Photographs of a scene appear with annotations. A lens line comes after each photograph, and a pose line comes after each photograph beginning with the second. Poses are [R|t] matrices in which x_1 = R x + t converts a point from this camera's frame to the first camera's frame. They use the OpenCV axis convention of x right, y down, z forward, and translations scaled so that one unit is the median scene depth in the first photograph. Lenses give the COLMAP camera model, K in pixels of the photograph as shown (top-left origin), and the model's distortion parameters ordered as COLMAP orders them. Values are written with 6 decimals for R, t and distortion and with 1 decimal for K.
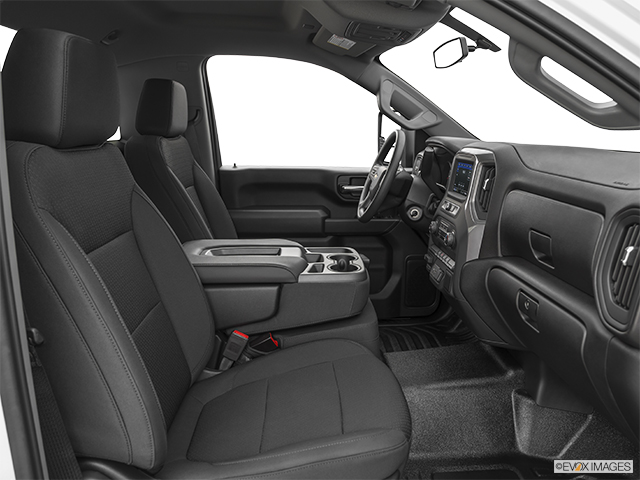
lens RADIAL K [[446.2, 0, 321.4], [0, 446.2, 235.9], [0, 0, 1]] dist [0.007423, 0.001657]
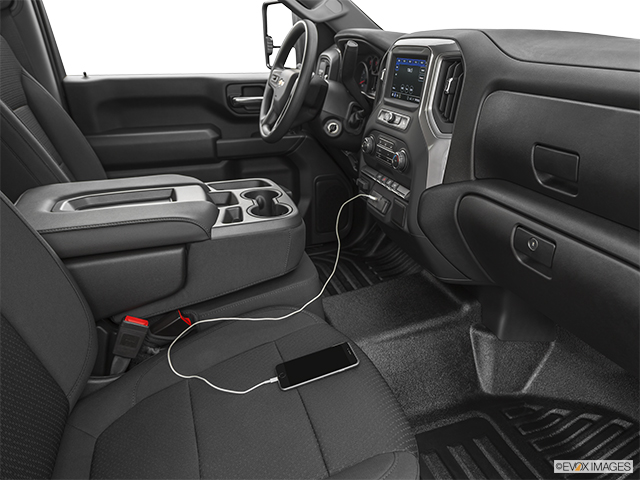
lens RADIAL K [[446.2, 0, 321.4], [0, 446.2, 235.9], [0, 0, 1]] dist [0.007423, 0.001657]
pose [[0.962382, -0.118264, 0.244609, -0.052604], [0.070132, 0.977916, 0.196881, -0.026680], [-0.262491, -0.172320, 0.949423, 0.258553]]
